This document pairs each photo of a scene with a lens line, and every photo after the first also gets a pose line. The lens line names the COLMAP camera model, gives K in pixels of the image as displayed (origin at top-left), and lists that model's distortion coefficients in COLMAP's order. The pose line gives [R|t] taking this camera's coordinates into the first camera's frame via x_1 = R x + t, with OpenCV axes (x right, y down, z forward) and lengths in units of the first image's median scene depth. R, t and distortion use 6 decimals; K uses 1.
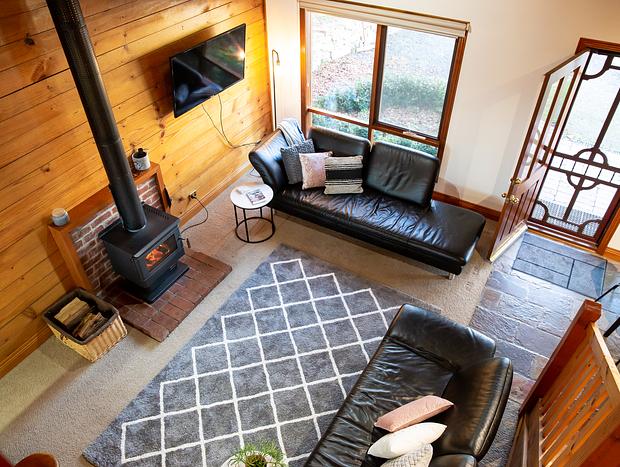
lens RADIAL K [[477.0, 0, 310.0], [0, 477.0, 233.5], [0, 0, 1]] dist [-0.109713, 0.083108]
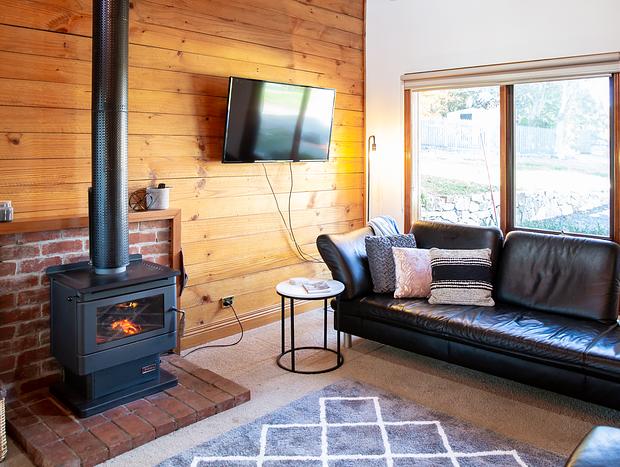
lens RADIAL K [[532.5, 0, 336.3], [0, 532.5, 134.5], [0, 0, 1]] dist [-0.070160, 0.022984]
pose [[0.978926, -0.001629, -0.204208, 0.058081], [-0.137781, 0.732811, -0.666336, 0.247675], [0.150732, 0.680430, 0.717144, 0.389714]]
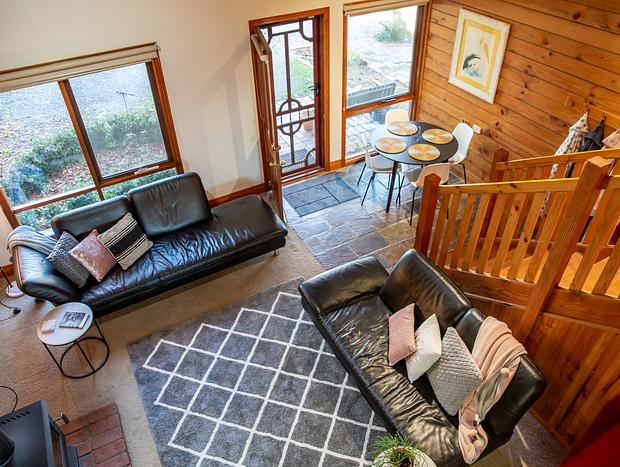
lens RADIAL K [[477.0, 0, 310.0], [0, 477.0, 233.5], [0, 0, 1]] dist [-0.109713, 0.083108]
pose [[0.517126, -0.559679, 0.647565, -0.353158], [0.583181, 0.784180, 0.212042, -0.133080], [-0.626483, 0.267995, 0.731914, 0.137993]]
